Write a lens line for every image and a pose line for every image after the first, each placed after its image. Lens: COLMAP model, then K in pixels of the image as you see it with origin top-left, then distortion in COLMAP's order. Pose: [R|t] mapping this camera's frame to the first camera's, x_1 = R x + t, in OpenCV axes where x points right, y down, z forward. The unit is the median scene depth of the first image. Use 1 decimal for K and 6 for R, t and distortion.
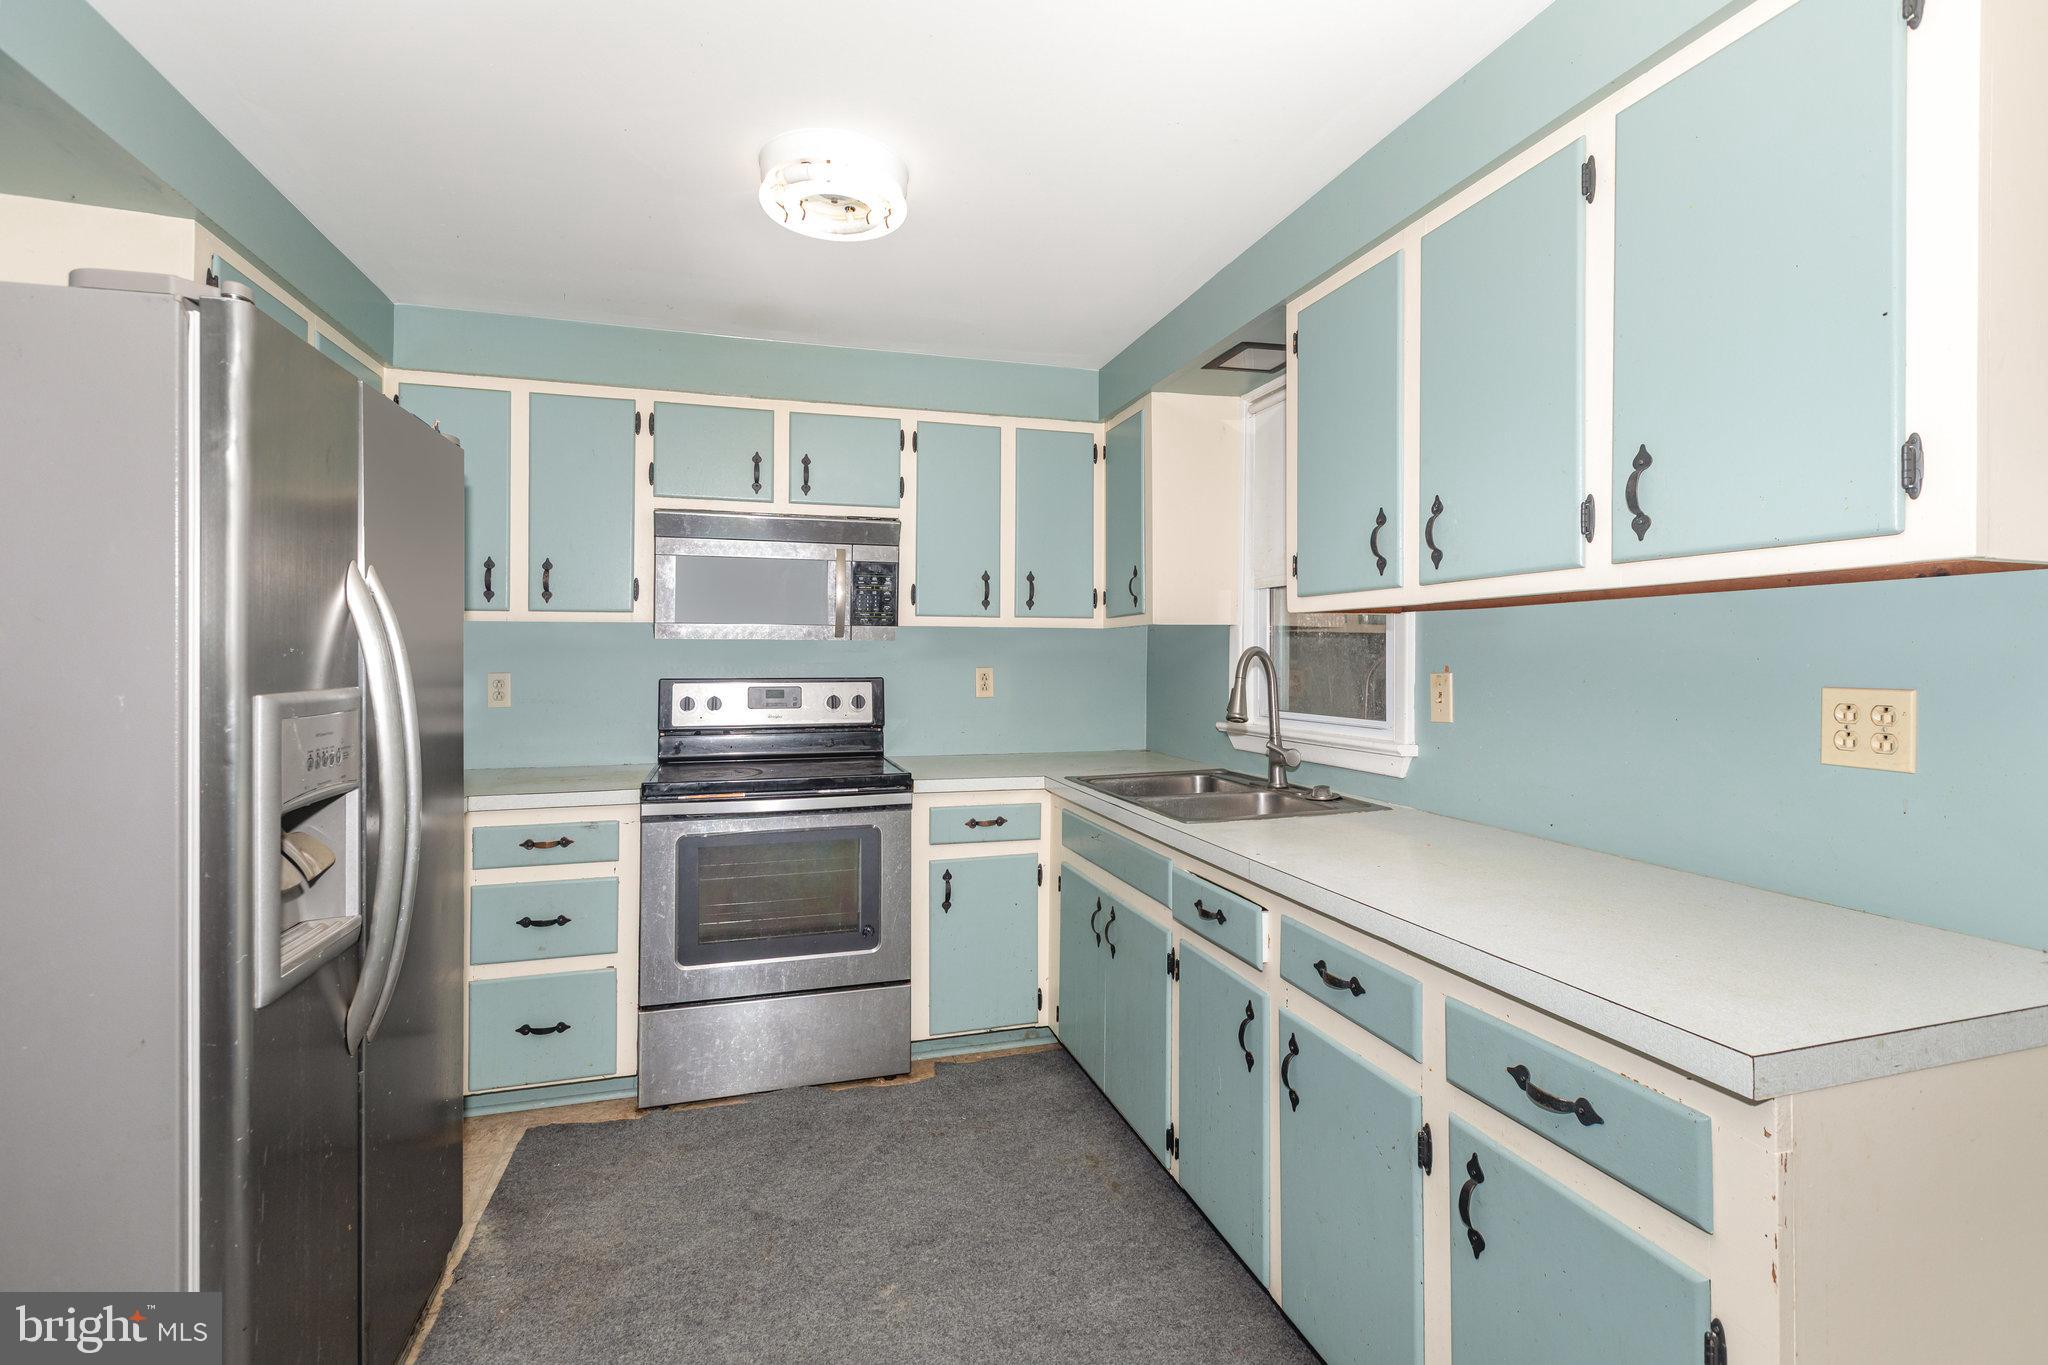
lens RADIAL K [[953.1, 0, 1037.8], [0, 953.1, 642.6], [0, 0, 1]] dist [0.002163, -0.000084]
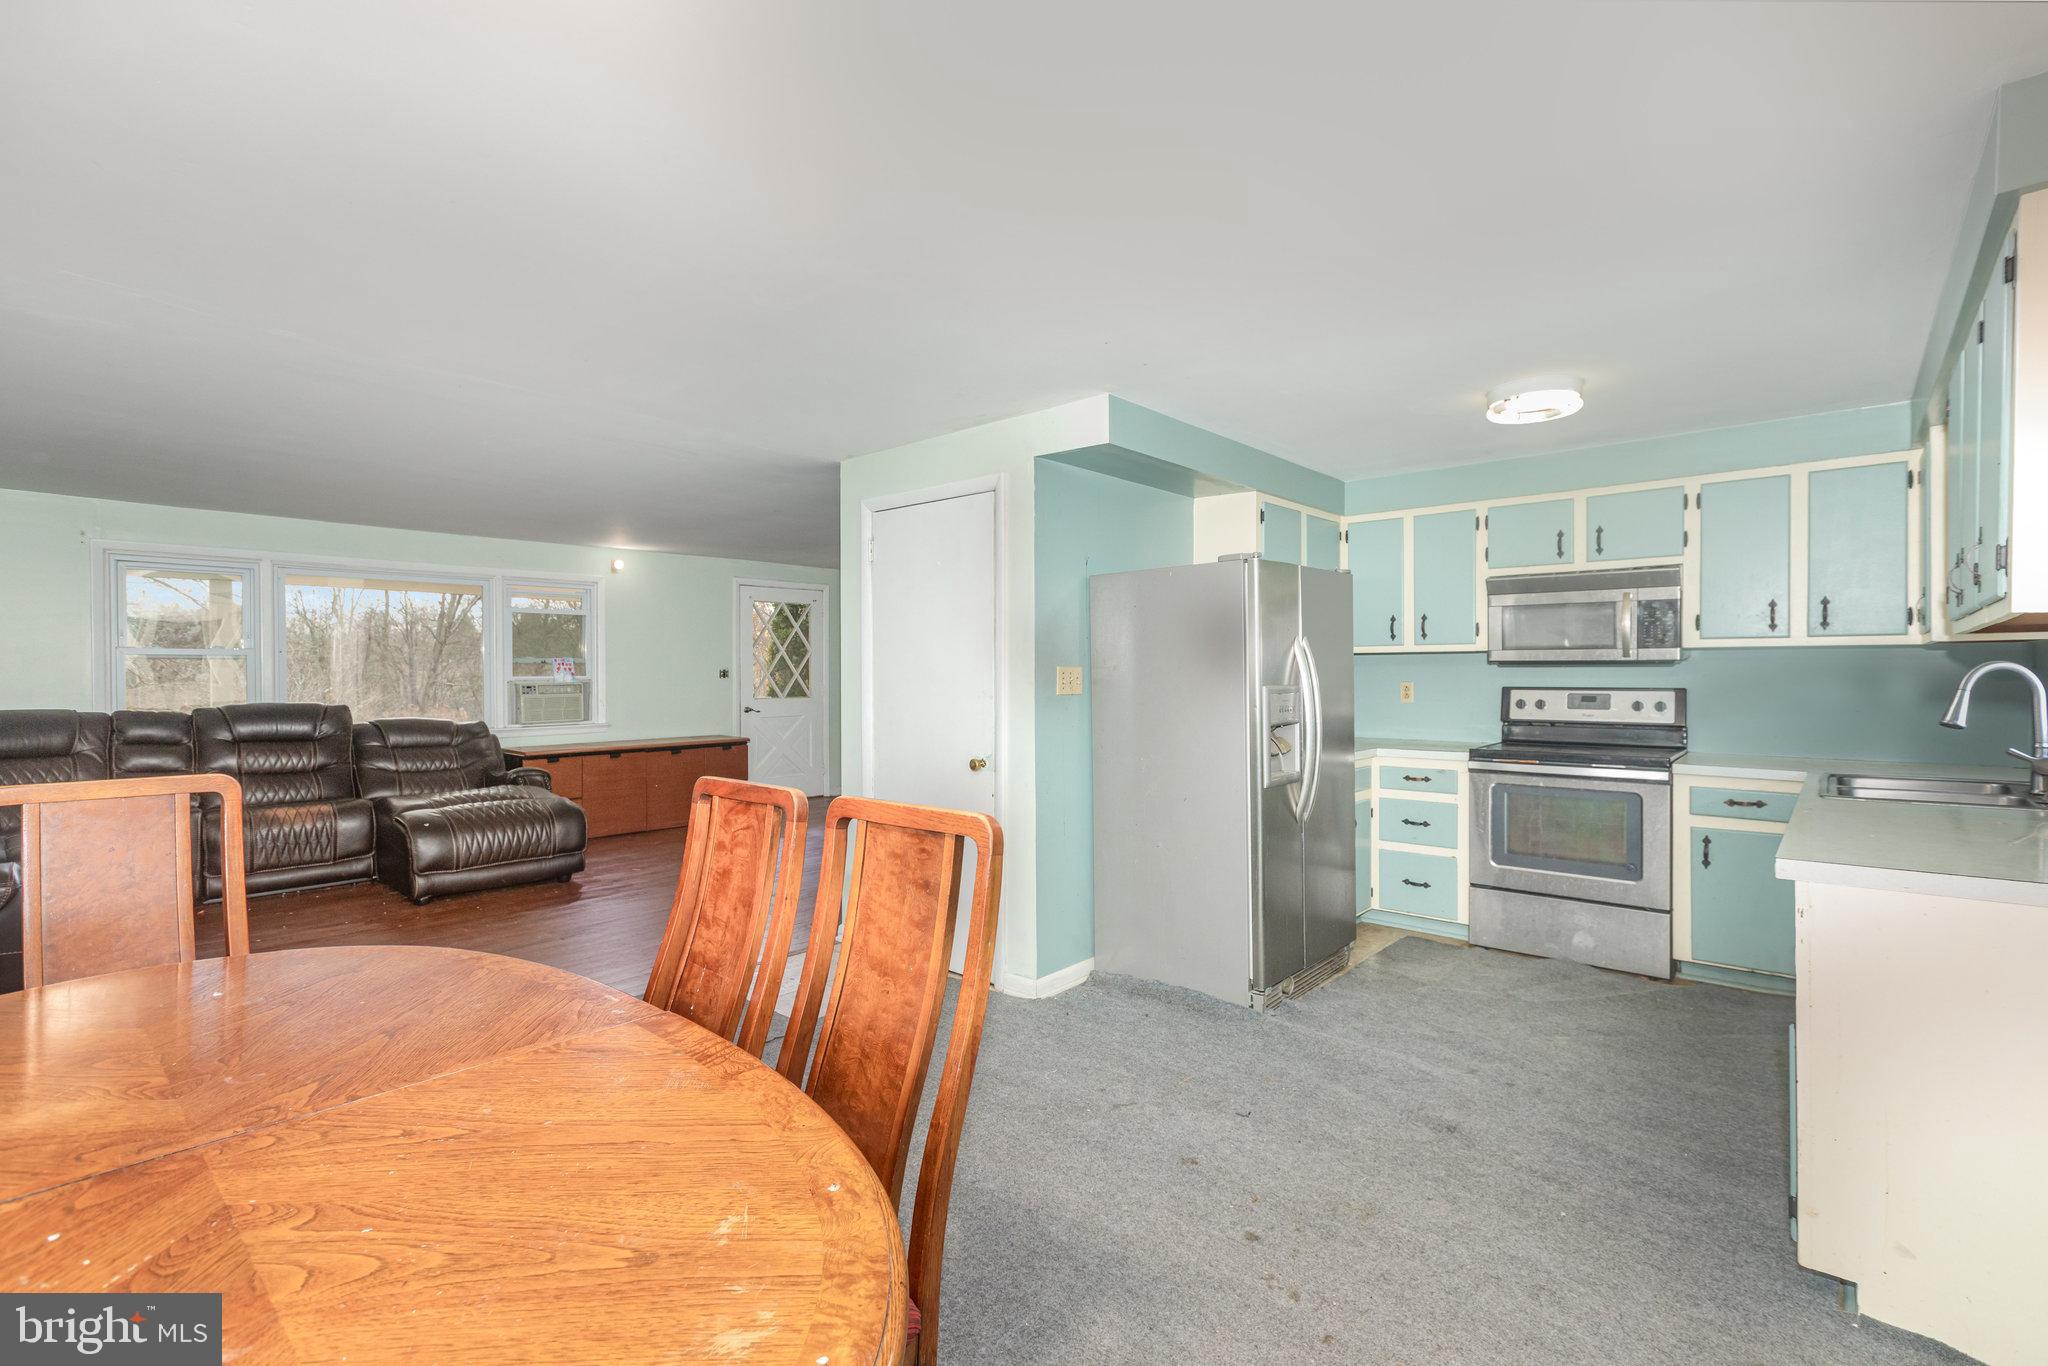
lens RADIAL K [[953.1, 0, 1022.3], [0, 953.1, 678.5], [0, 0, 1]] dist [0.002163, -0.000084]
pose [[0.538260, 0.003332, -0.842772, 0.479247], [0.015795, 0.999777, 0.014041, -0.008178], [0.842631, -0.020870, 0.538087, -0.462026]]
